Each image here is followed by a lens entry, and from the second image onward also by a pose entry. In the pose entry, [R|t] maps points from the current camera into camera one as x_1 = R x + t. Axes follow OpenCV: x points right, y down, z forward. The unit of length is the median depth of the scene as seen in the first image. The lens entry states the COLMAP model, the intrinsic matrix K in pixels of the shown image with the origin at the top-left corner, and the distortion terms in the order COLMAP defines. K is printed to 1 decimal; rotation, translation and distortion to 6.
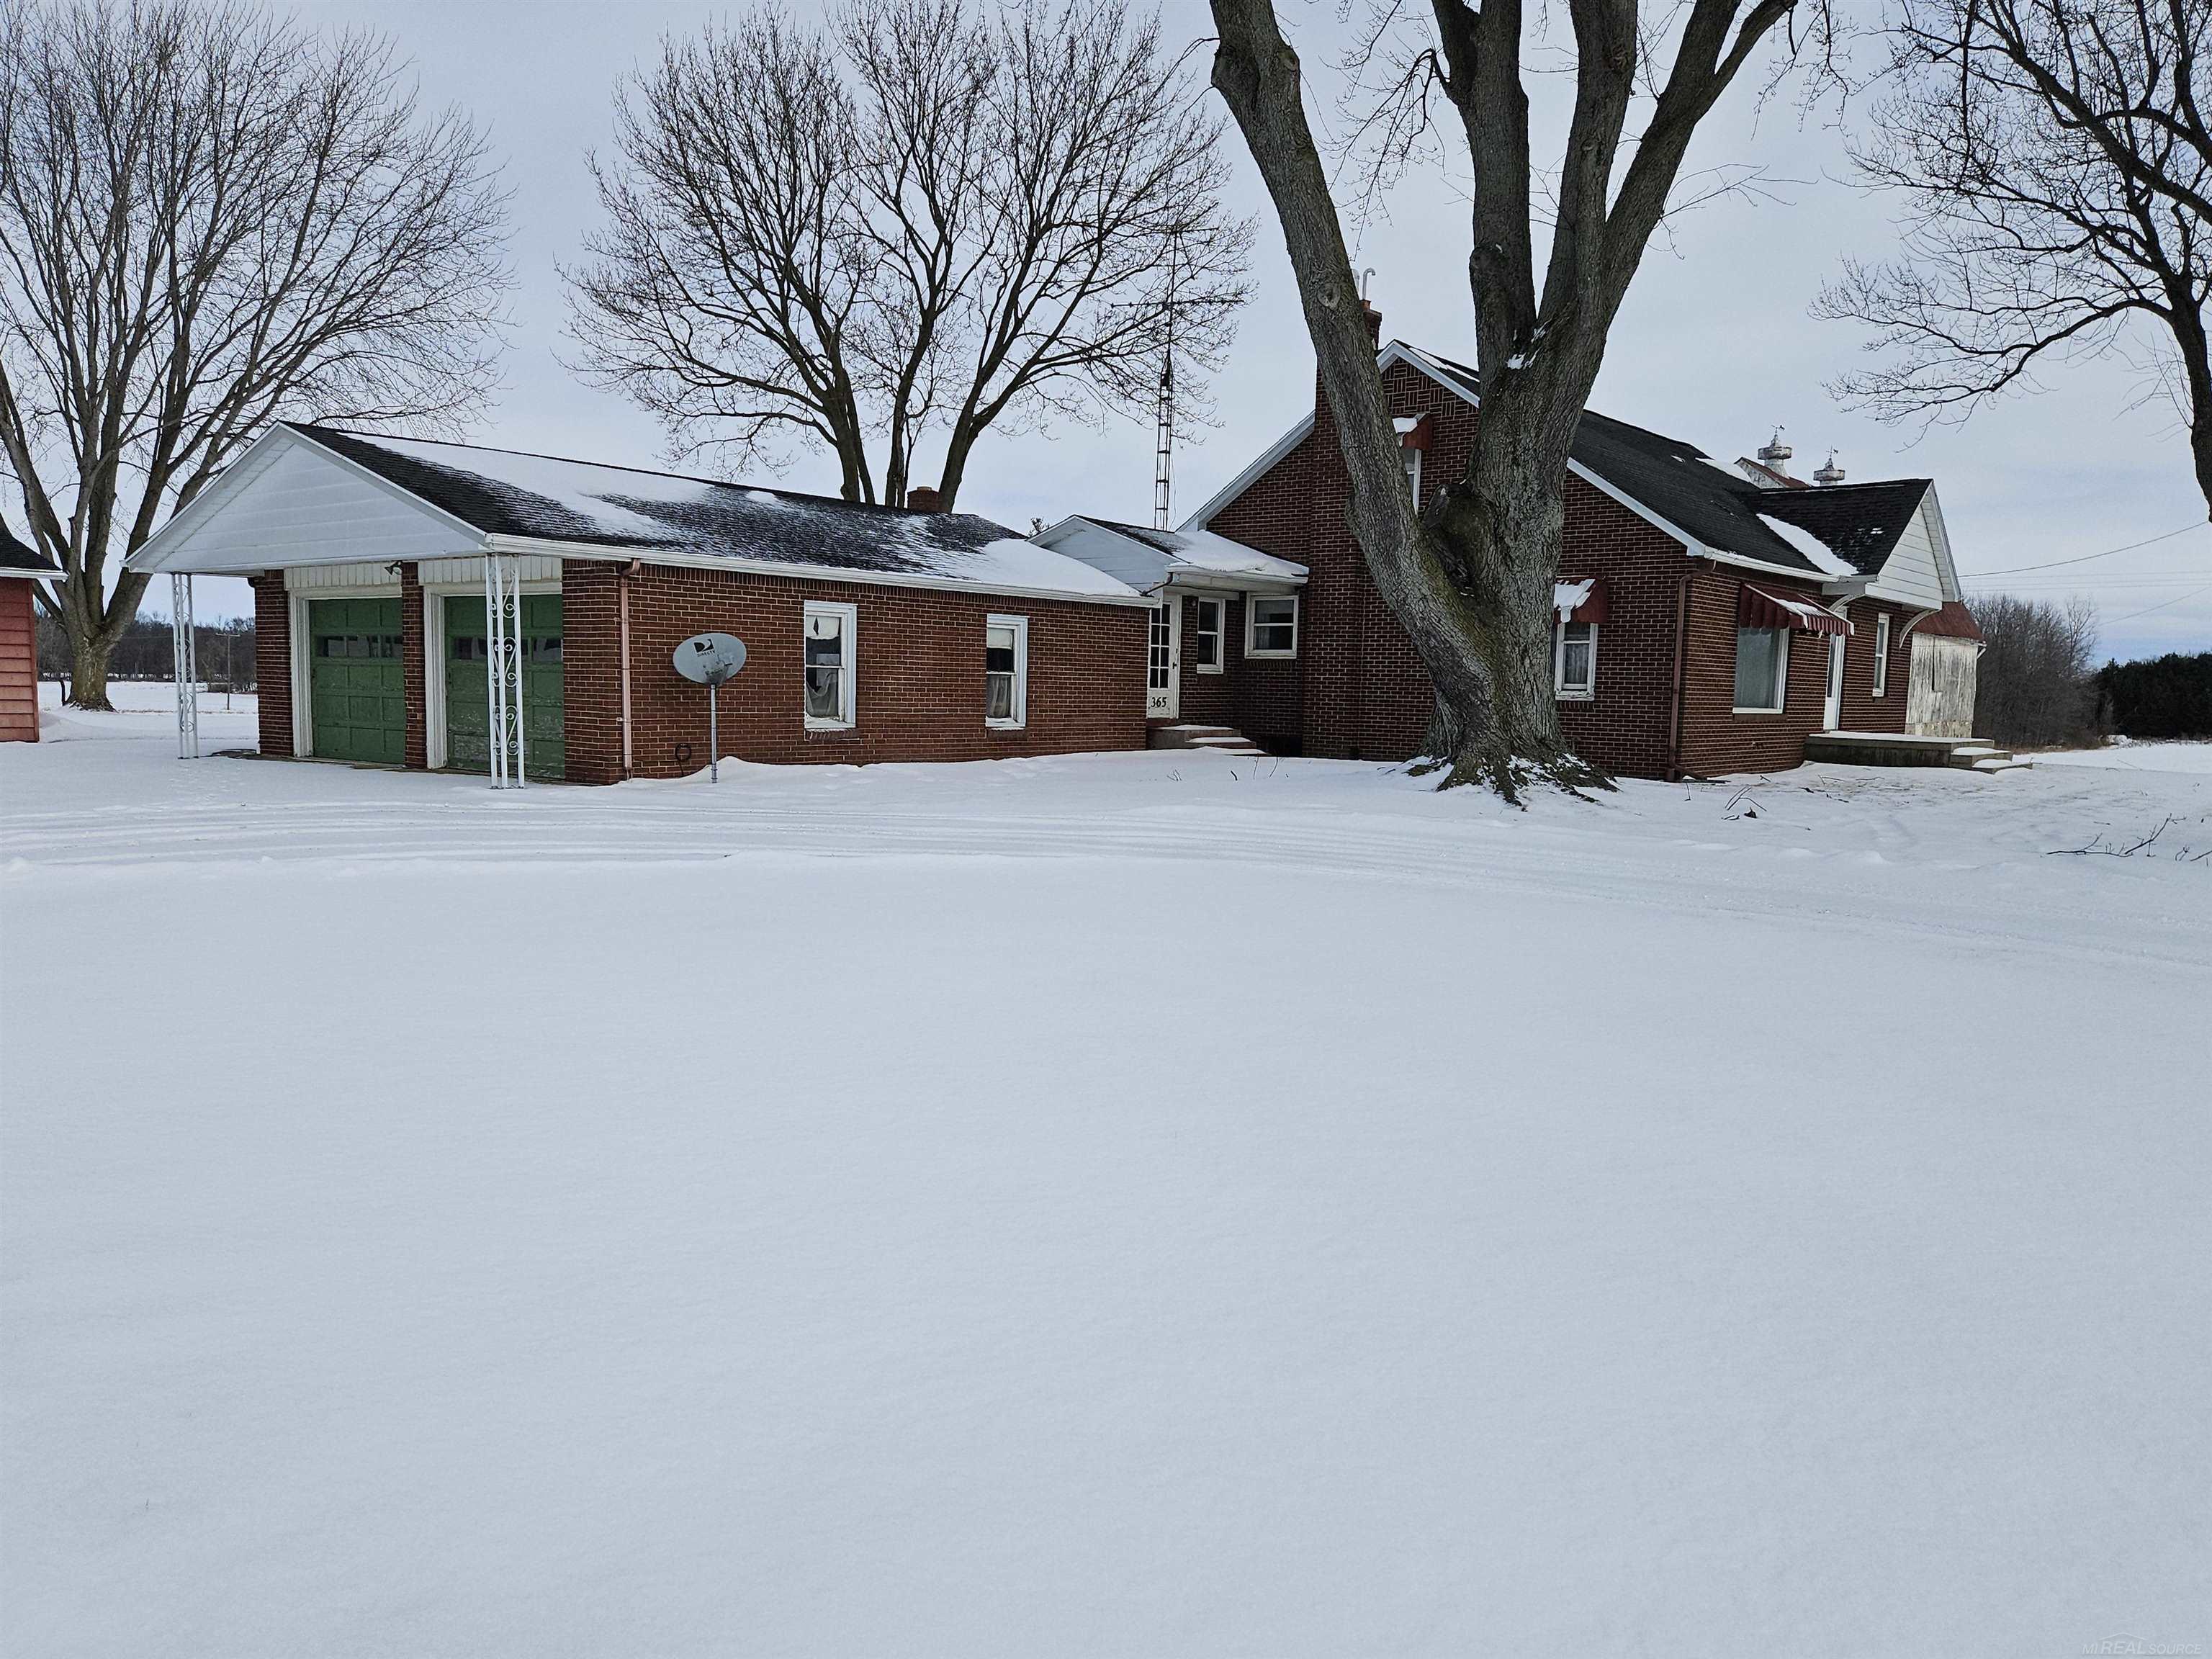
lens RADIAL K [[1698.2, 0, 1106.0], [0, 1698.2, 829.5], [0, 0, 1]] dist [0.061161, -0.000113]
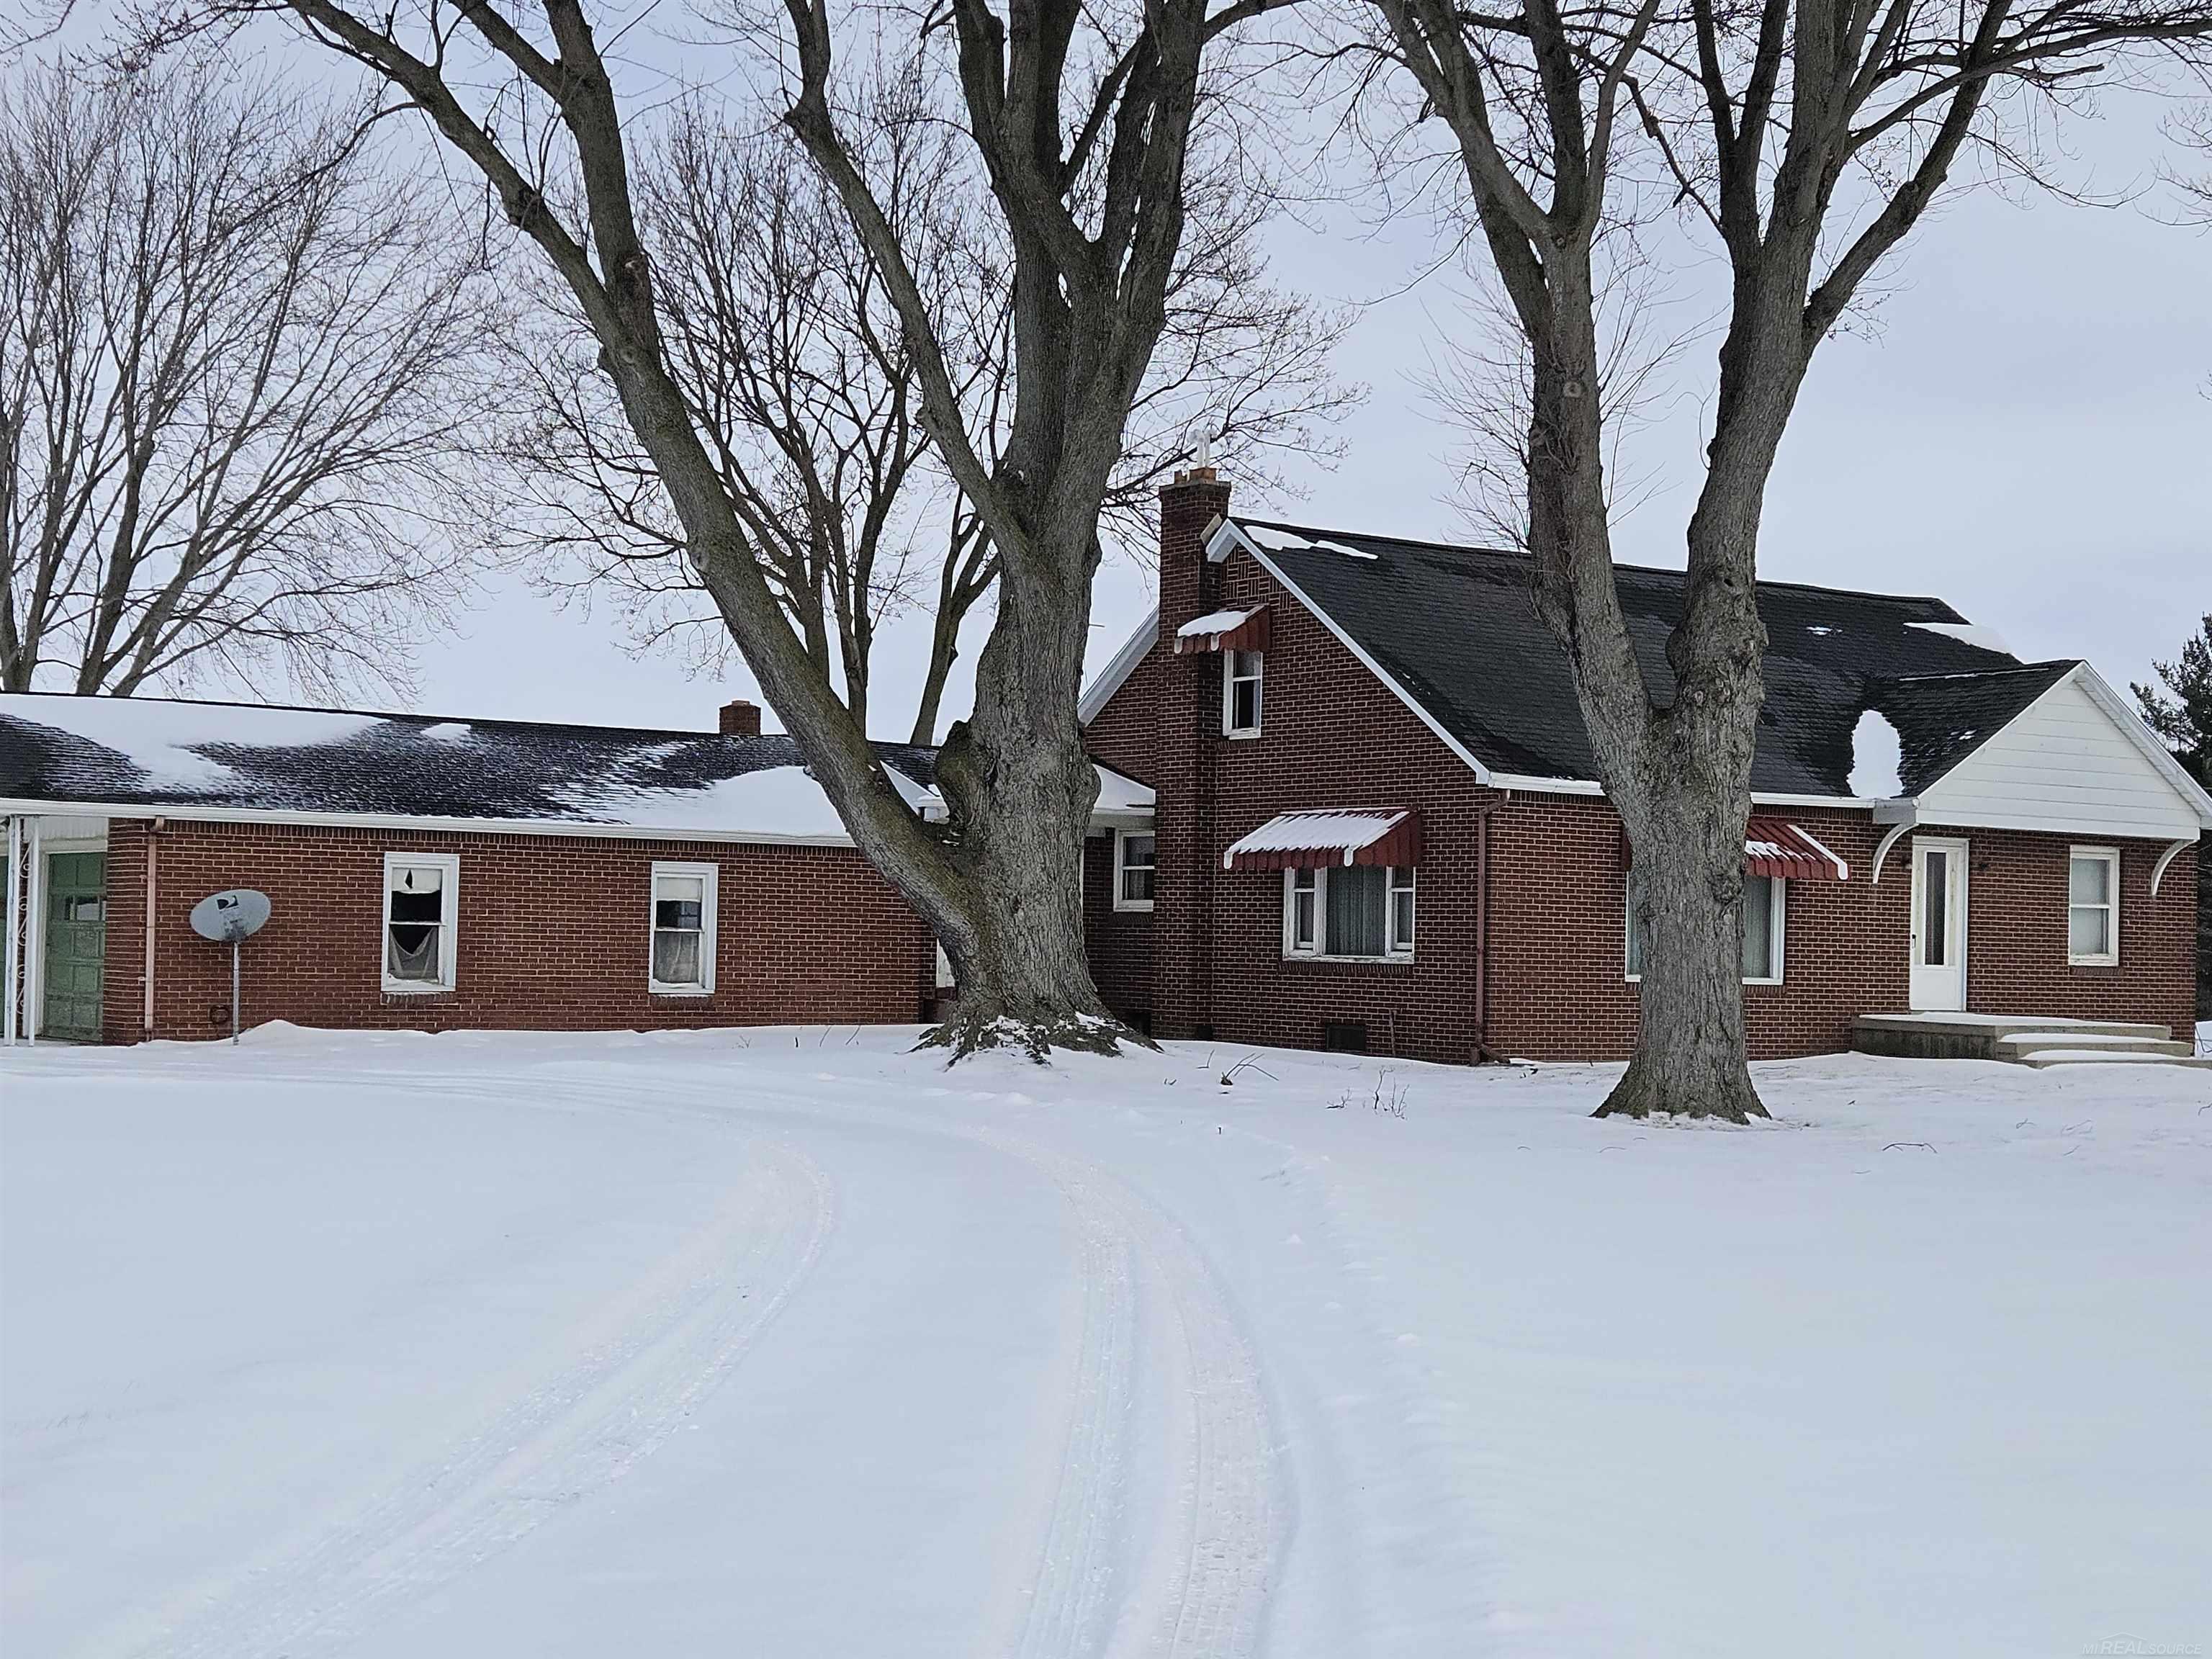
lens RADIAL K [[3268.9, 0, 1106.0], [0, 3268.9, 829.5], [0, 0, 1]] dist [0.144948, -0.011183]
pose [[0.962368, -0.011879, -0.271490, 0.659123], [-0.022465, 0.992147, -0.123043, 0.061668], [0.270819, 0.124512, 0.954544, -0.576586]]
